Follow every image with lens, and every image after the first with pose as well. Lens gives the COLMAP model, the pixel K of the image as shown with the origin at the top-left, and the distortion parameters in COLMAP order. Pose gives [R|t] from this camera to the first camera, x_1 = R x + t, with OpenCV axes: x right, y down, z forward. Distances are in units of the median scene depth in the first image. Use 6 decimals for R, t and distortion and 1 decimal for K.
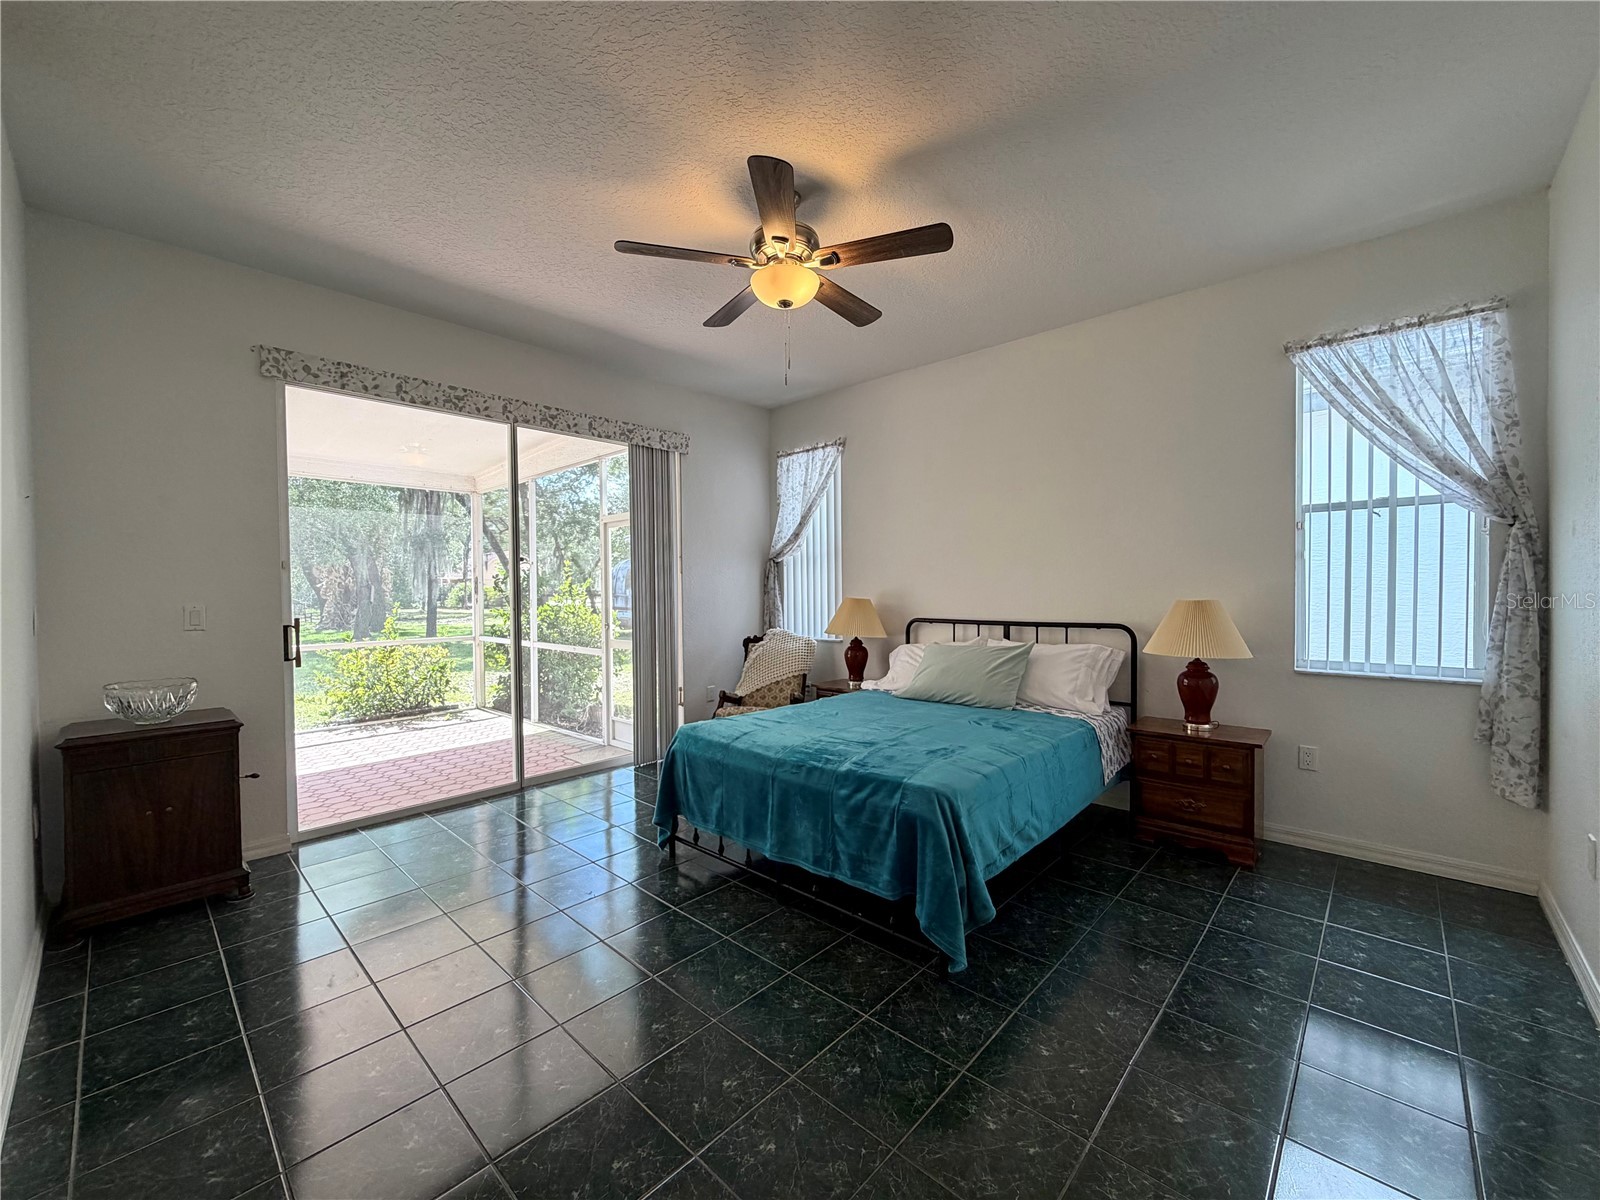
lens RADIAL K [[638.3, 0, 806.1], [0, 638.3, 598.4], [0, 0, 1]] dist [0.001536, 0.002027]
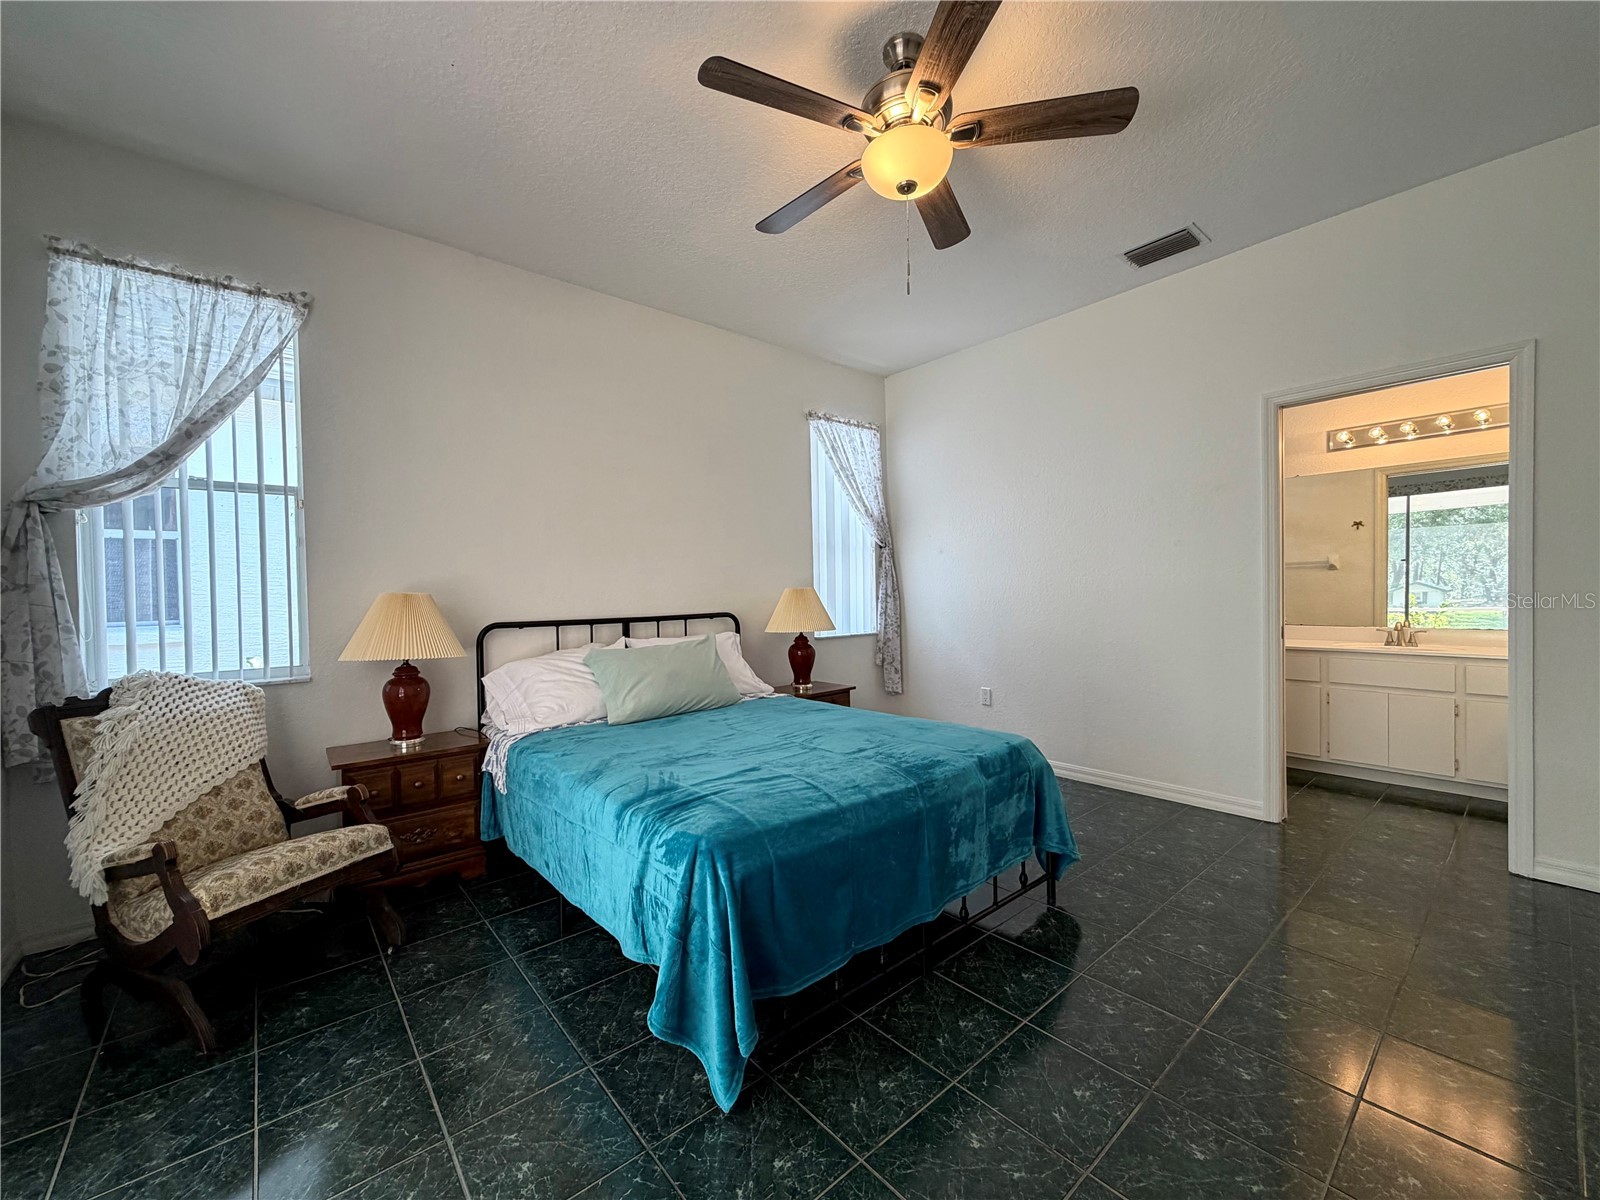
lens RADIAL K [[638.3, 0, 808.7], [0, 638.3, 598.8], [0, 0, 1]] dist [0.001536, 0.002027]
pose [[0.116656, -0.009549, 0.993127, -0.489976], [0.031388, 0.999490, 0.005923, 0.011655], [-0.992676, 0.030482, 0.116896, 0.614911]]
